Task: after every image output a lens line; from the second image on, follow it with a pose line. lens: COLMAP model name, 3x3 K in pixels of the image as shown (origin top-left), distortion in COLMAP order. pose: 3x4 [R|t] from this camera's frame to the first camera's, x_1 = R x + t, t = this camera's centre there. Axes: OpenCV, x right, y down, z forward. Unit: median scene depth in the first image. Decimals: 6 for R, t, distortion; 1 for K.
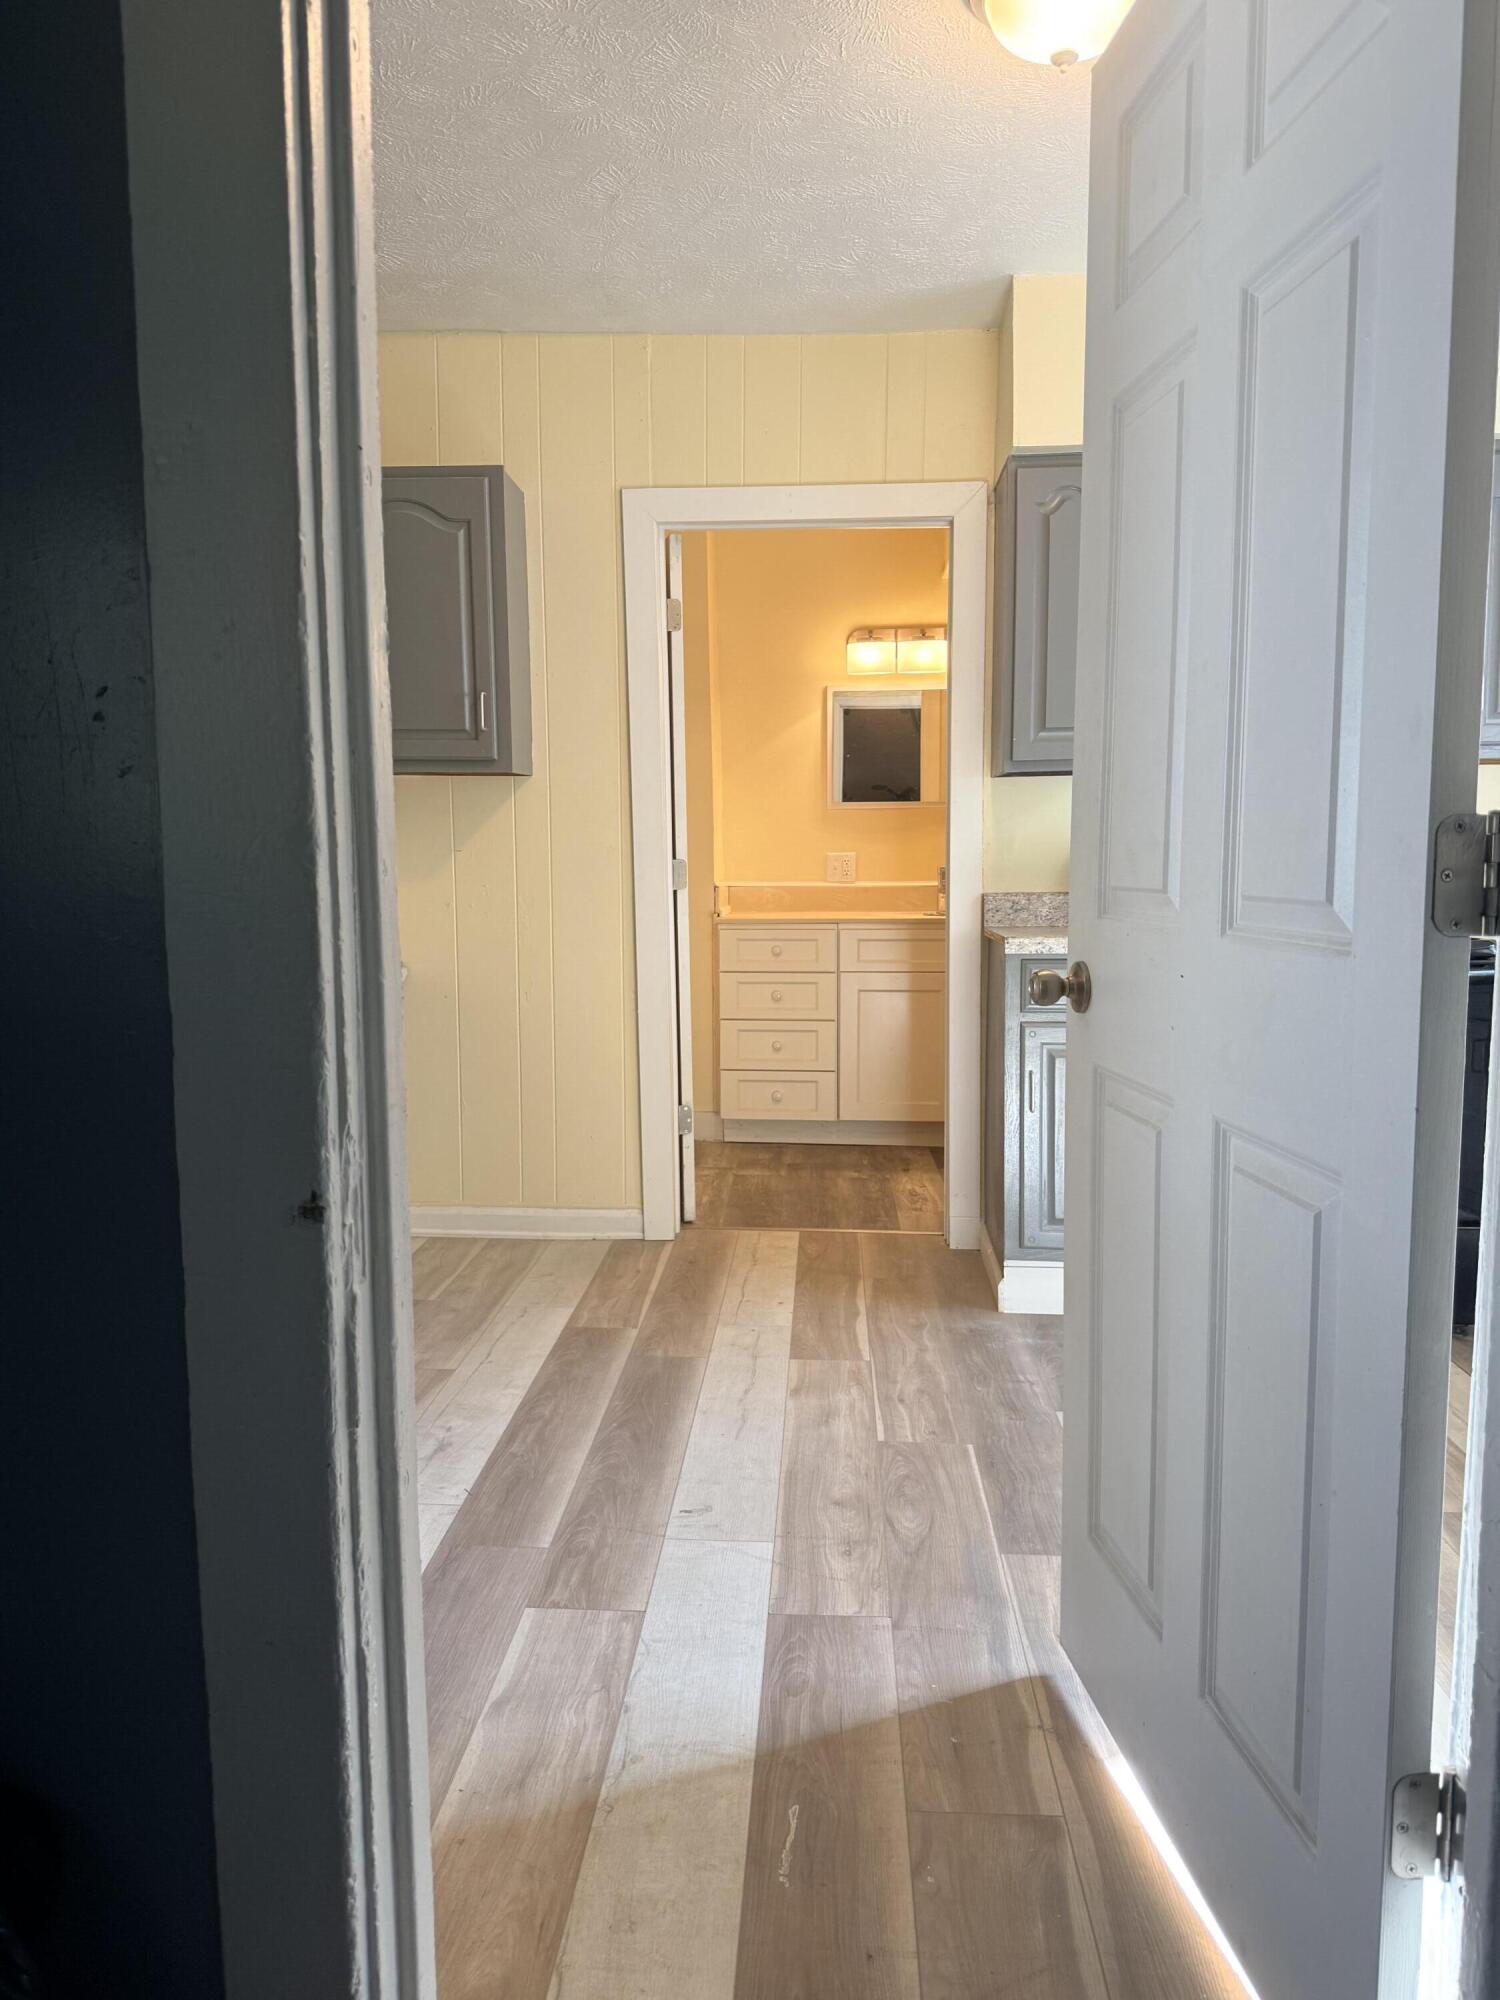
lens RADIAL K [[1393.4, 0, 750.0], [0, 1393.4, 1000.0], [0, 0, 1]] dist [0.090354, -0.109343]
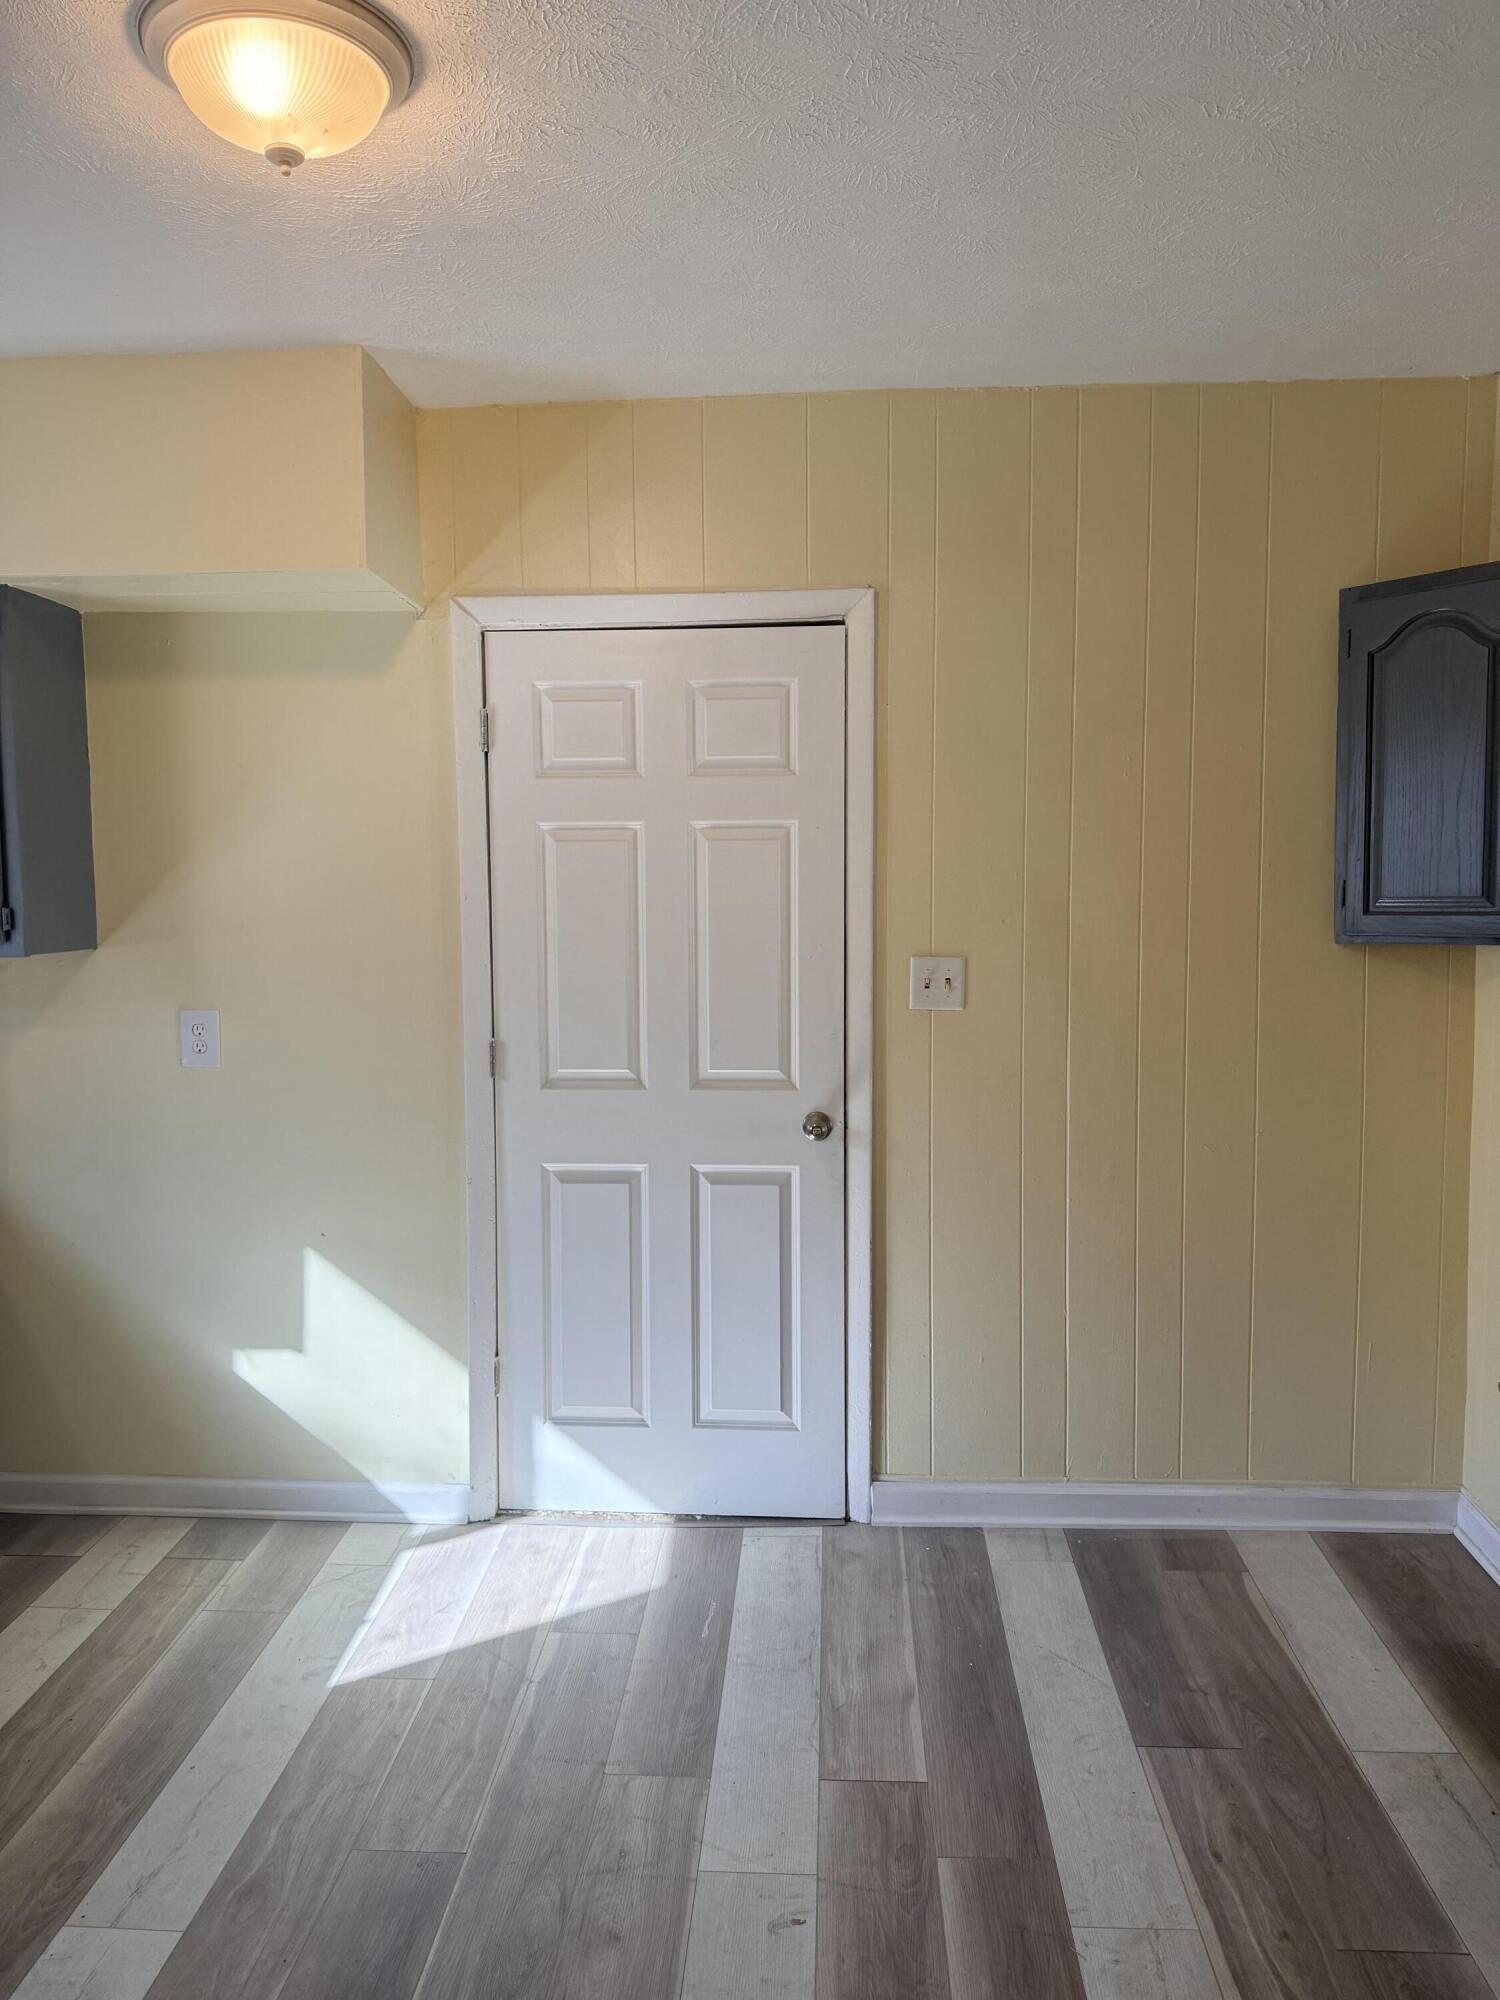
lens RADIAL K [[1405.3, 0, 750.5], [0, 1405.3, 977.4], [0, 0, 1]] dist [0.000171, -0.050274]
pose [[-0.999946, 0.010103, 0.002460, -0.025316], [0.010371, 0.986033, 0.166229, -0.344336], [-0.000746, 0.166246, -0.986084, 1.786468]]
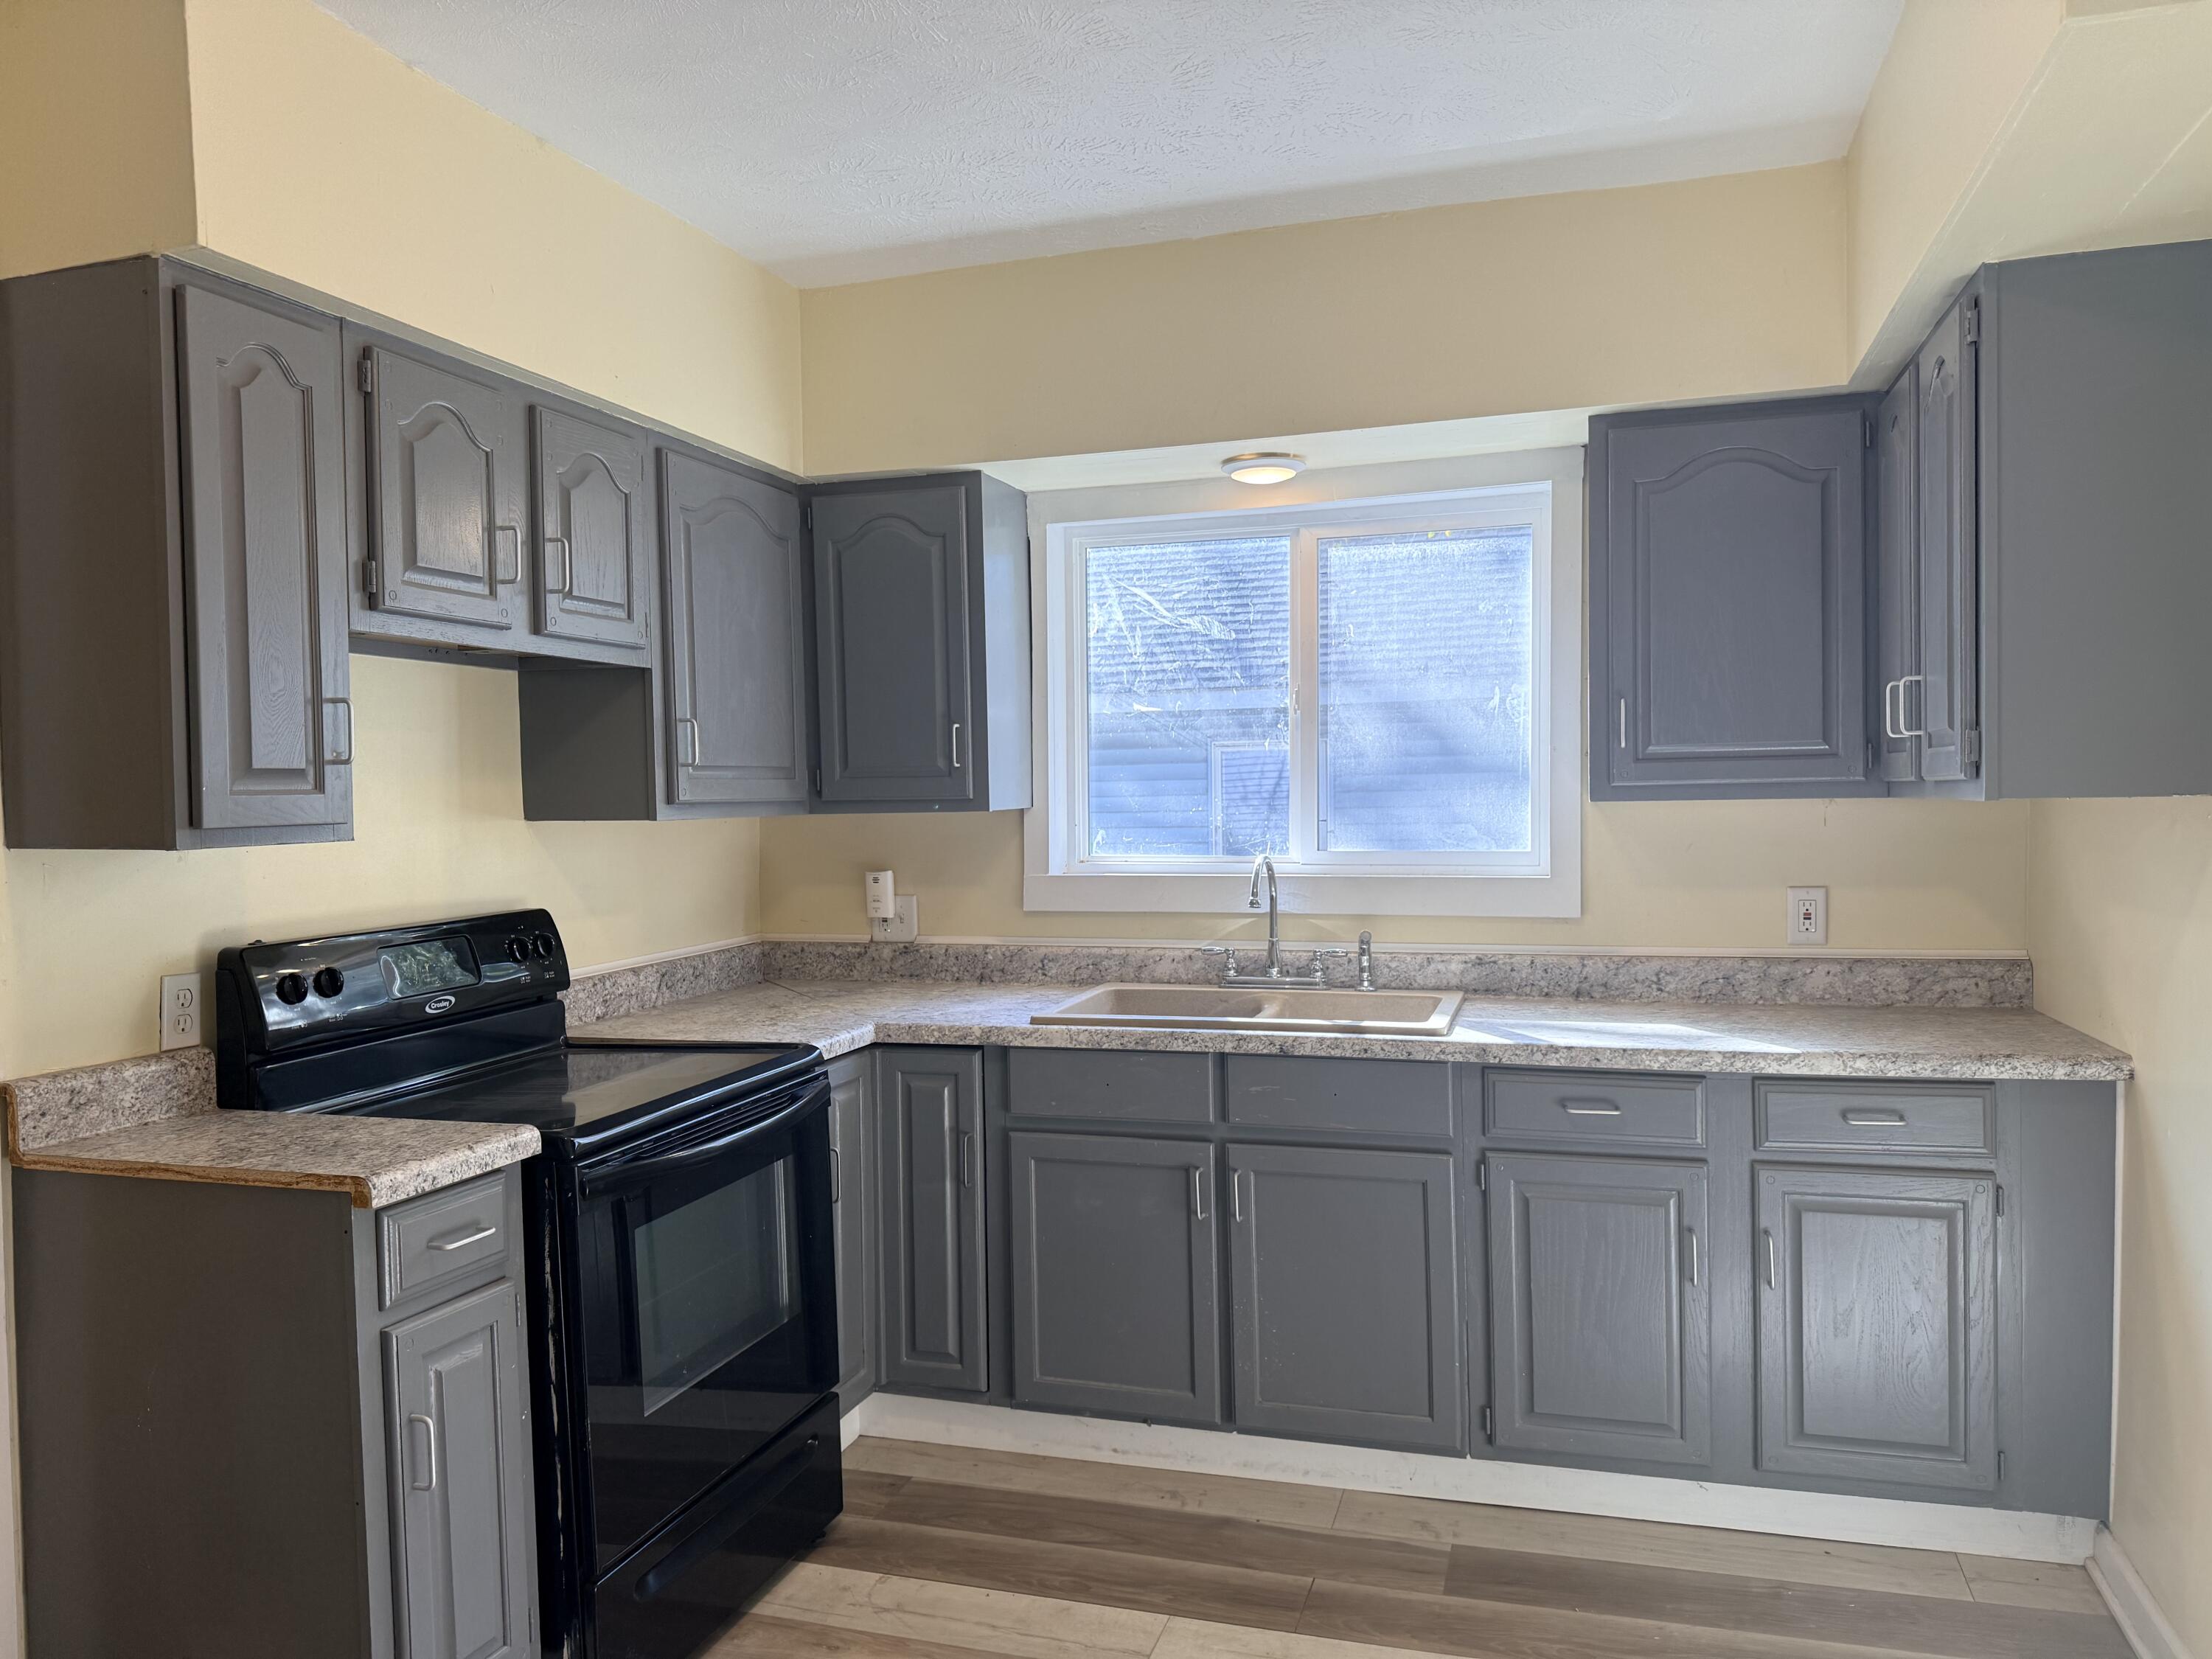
lens RADIAL K [[1566.9, 0, 1108.3], [0, 1566.9, 840.8], [0, 0, 1]] dist [0.079617, -0.113389]
pose [[0.240516, -0.033324, 0.970073, -0.454846], [0.113186, 0.993555, 0.006068, -0.200514], [-0.964023, 0.108339, 0.242738, 0.816482]]
